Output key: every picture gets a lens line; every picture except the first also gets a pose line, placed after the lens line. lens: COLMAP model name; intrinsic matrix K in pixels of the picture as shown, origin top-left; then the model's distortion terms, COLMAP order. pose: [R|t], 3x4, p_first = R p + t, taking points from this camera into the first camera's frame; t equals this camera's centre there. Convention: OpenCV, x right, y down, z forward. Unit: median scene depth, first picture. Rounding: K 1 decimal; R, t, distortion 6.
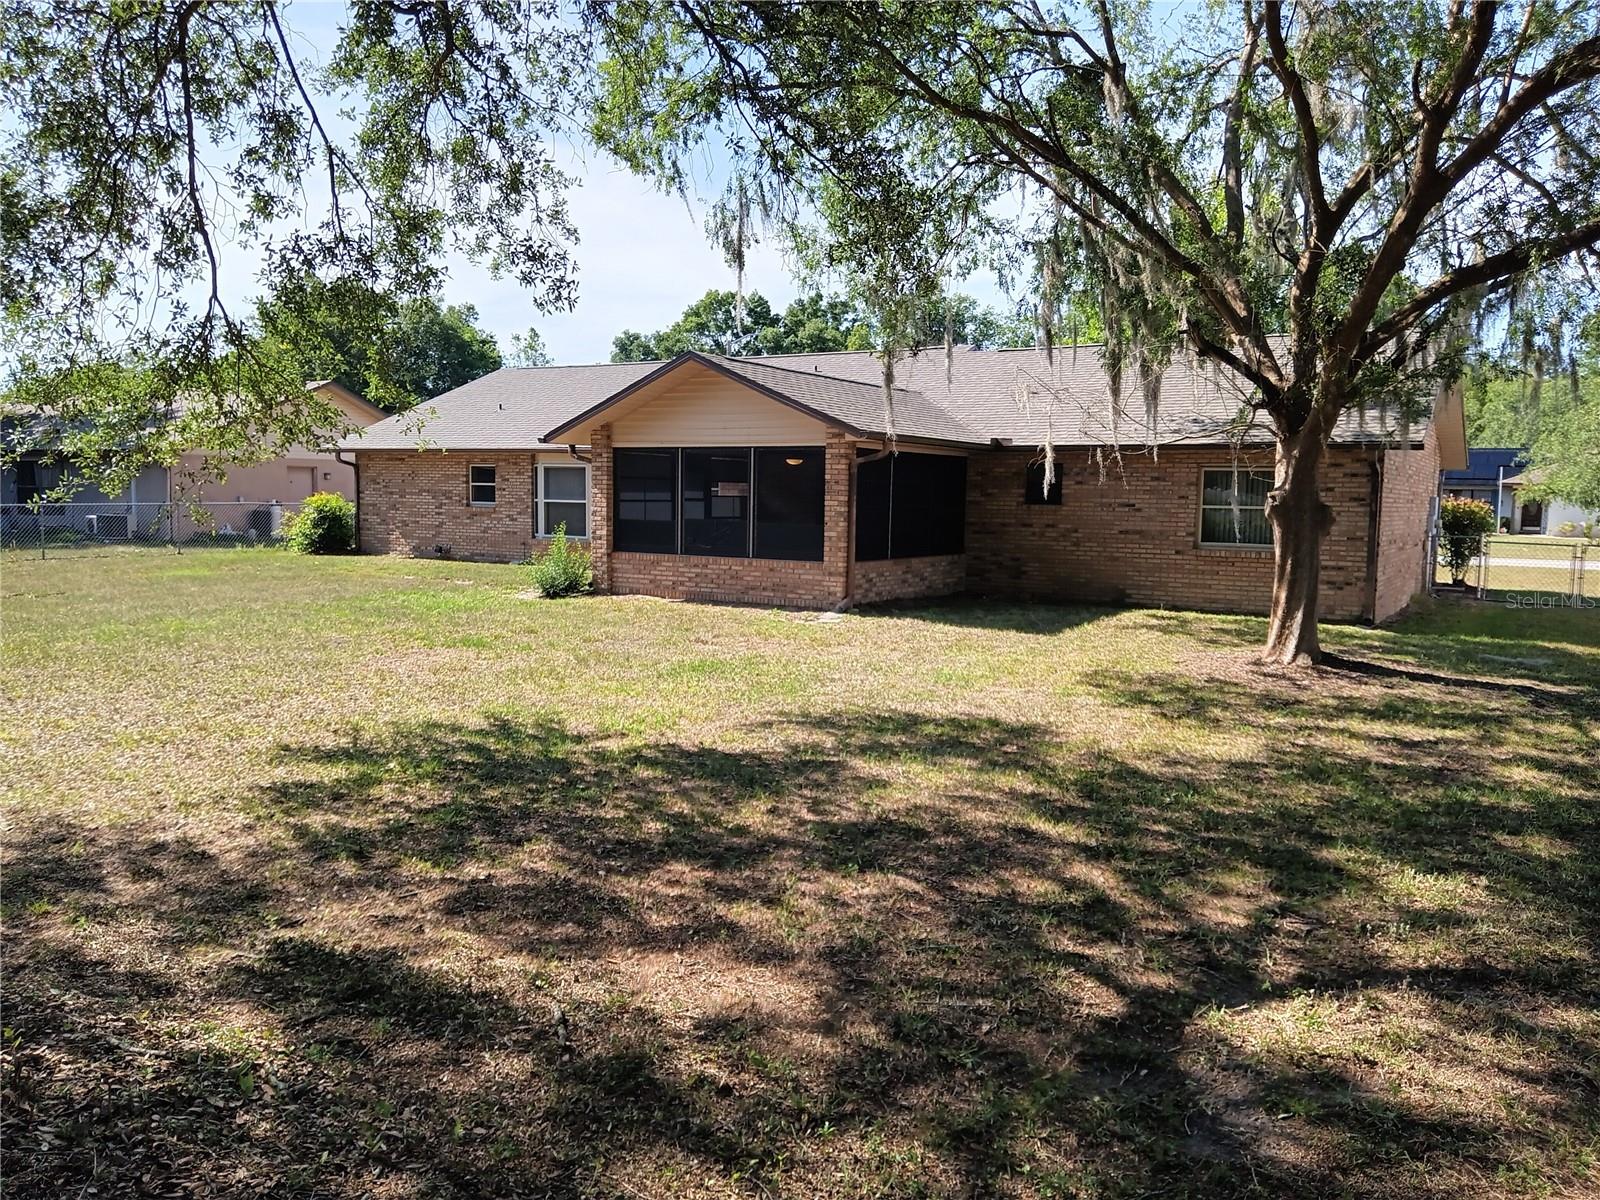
lens RADIAL K [[1215.0, 0, 800.0], [0, 1215.0, 600.0], [0, 0, 1]] dist [0.072088, -0.169214]
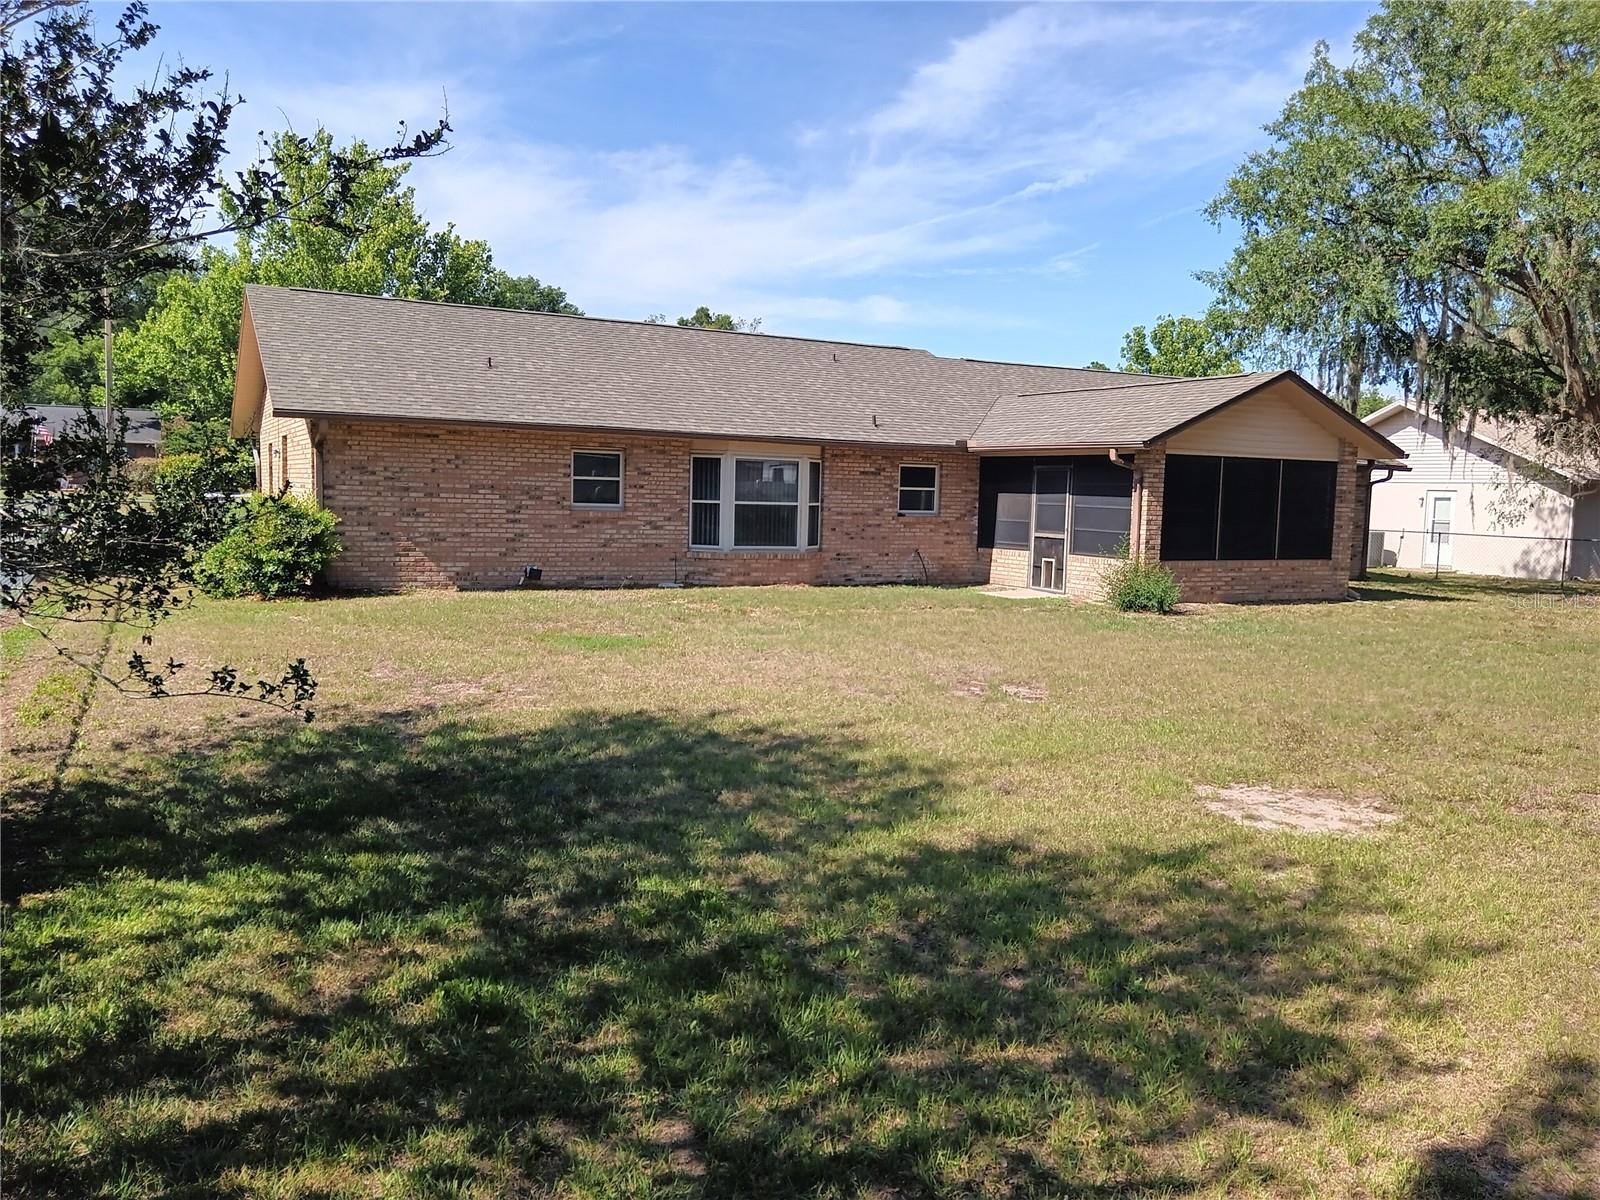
lens RADIAL K [[1215.0, 0, 800.0], [0, 1215.0, 600.0], [0, 0, 1]] dist [0.072088, -0.169214]
pose [[0.504827, -0.083003, 0.859220, -1.138253], [0.058072, 0.996377, 0.062133, -0.086210], [-0.861265, 0.018530, 0.507818, 0.755353]]
